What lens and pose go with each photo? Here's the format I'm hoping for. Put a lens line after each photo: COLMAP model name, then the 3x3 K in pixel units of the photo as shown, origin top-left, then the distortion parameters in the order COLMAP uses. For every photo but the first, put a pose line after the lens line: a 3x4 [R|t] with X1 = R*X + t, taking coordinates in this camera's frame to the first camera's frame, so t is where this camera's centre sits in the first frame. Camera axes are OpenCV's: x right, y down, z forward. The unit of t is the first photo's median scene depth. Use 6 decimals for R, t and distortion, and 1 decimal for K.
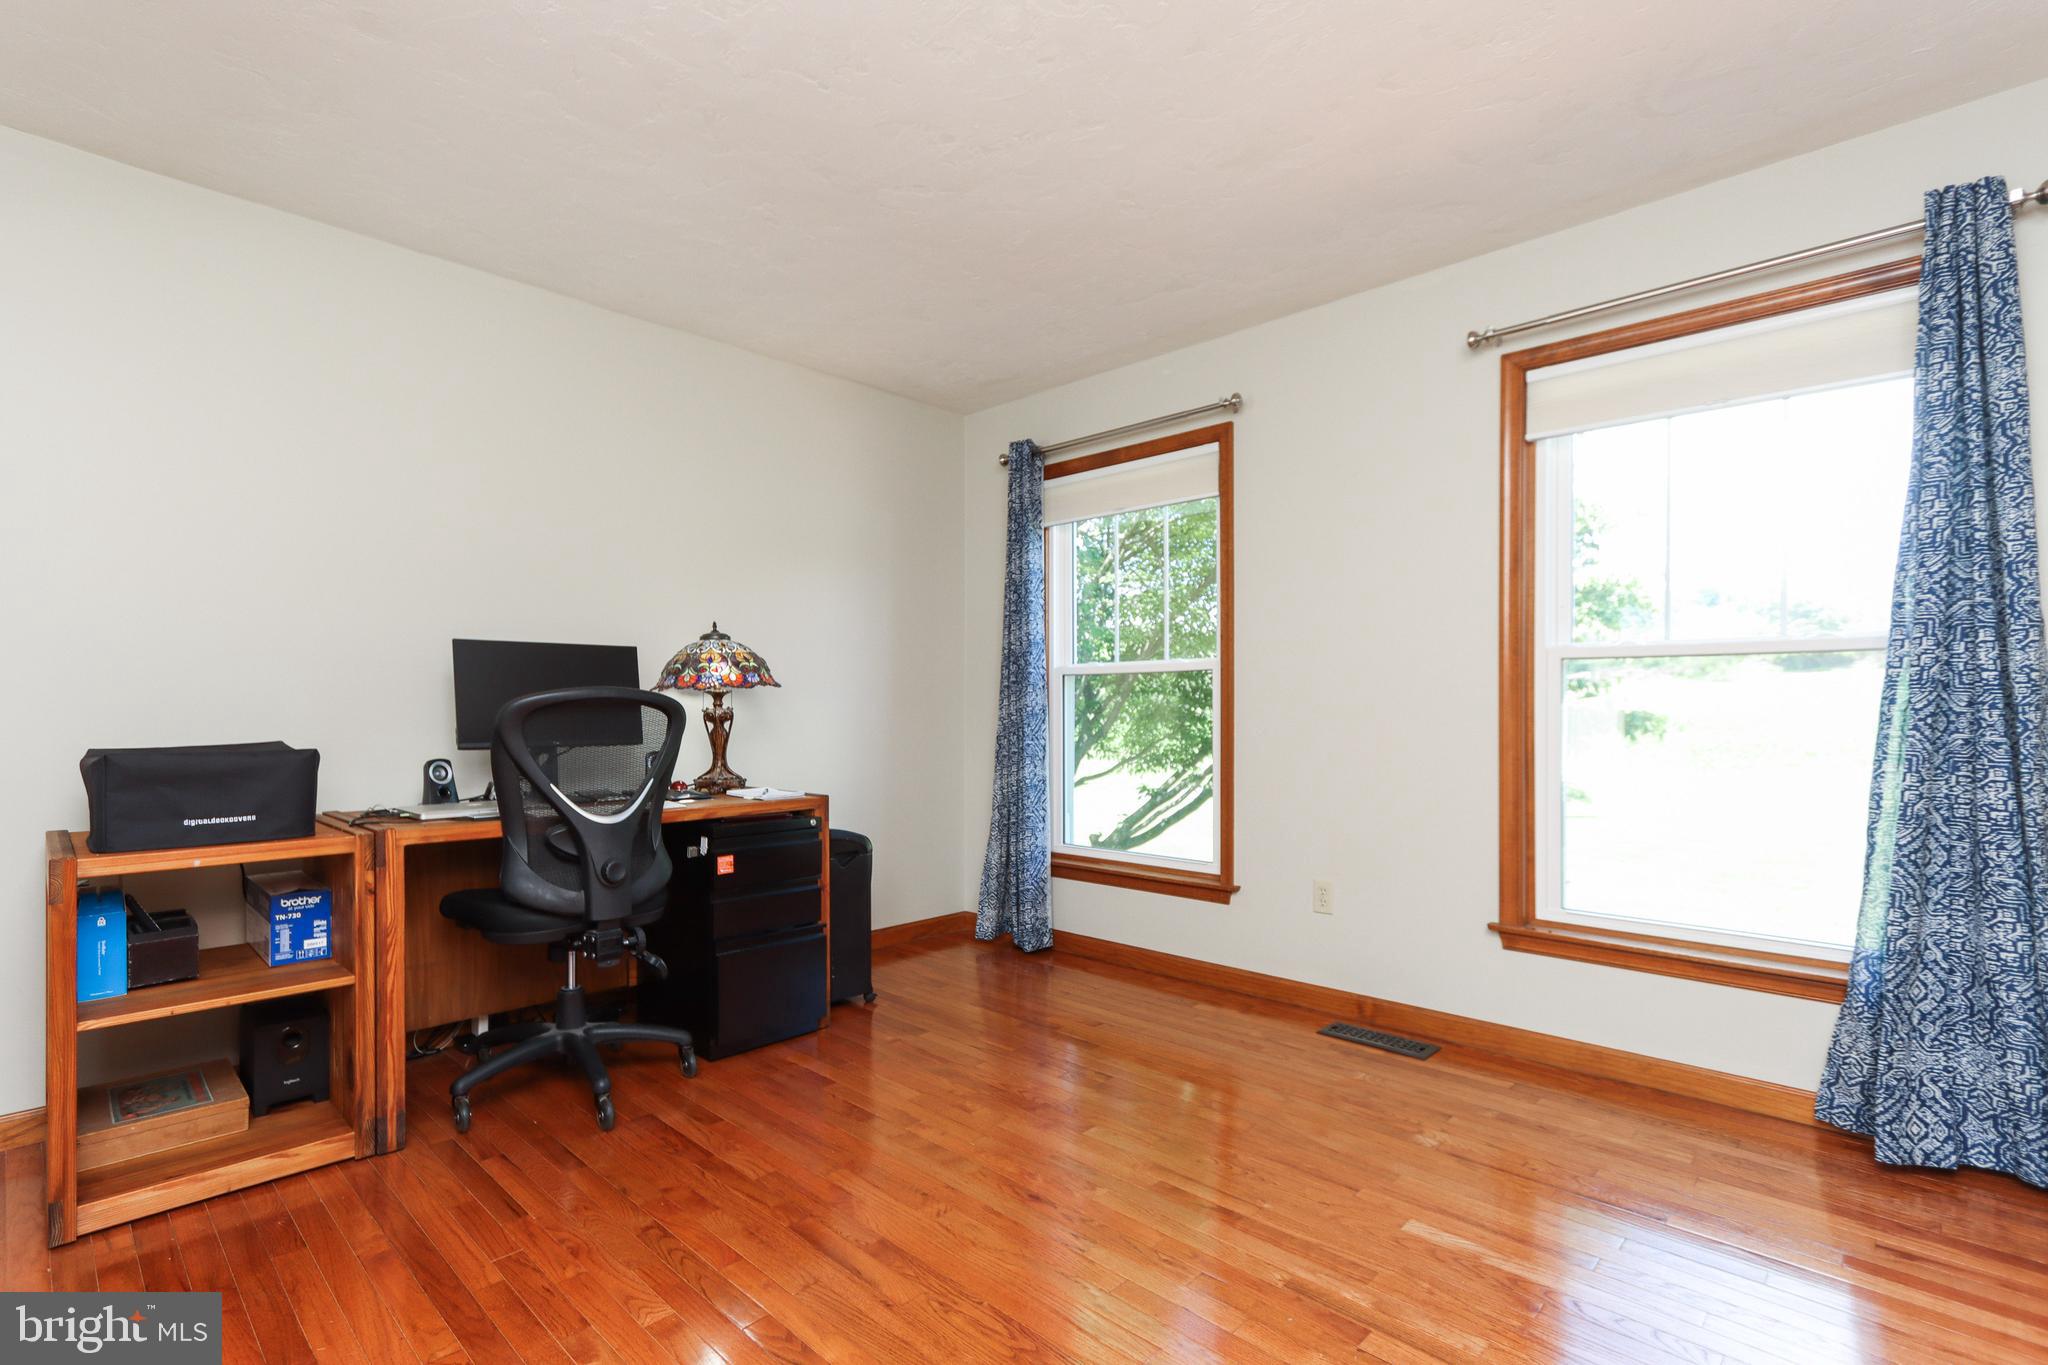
lens RADIAL K [[946.6, 0, 1013.7], [0, 946.6, 694.9], [0, 0, 1]] dist [-0.000798, -0.000104]
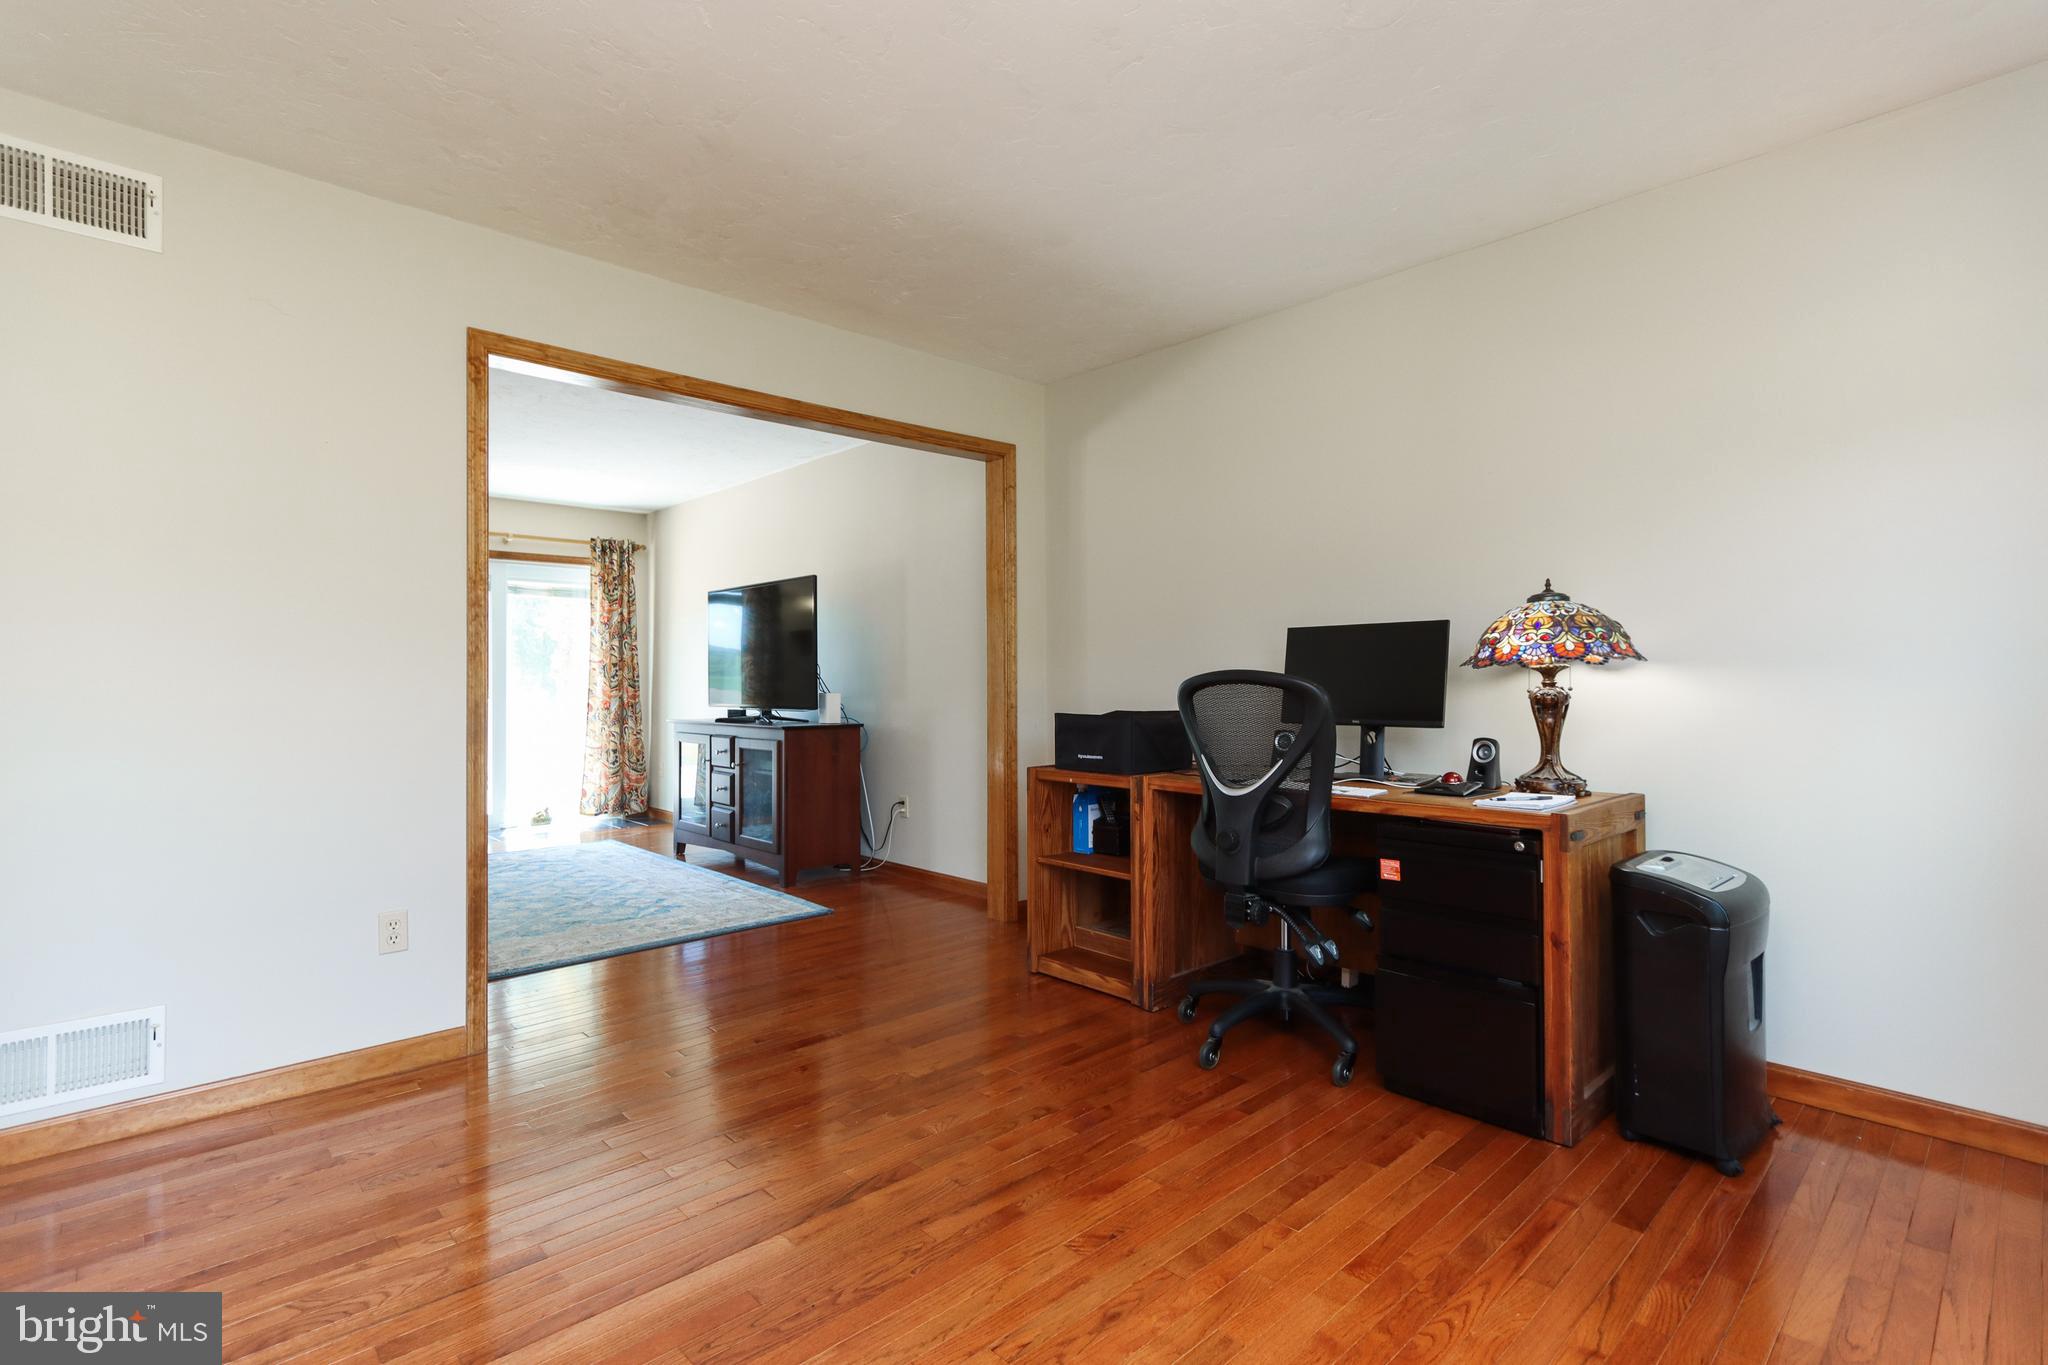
lens RADIAL K [[946.6, 0, 989.2], [0, 946.6, 680.9], [0, 0, 1]] dist [-0.000798, -0.000104]
pose [[-0.059119, -0.001842, -0.998249, 0.579620], [0.014107, 0.999897, -0.002680, 0.003513], [0.998151, -0.014241, -0.059087, 0.680615]]
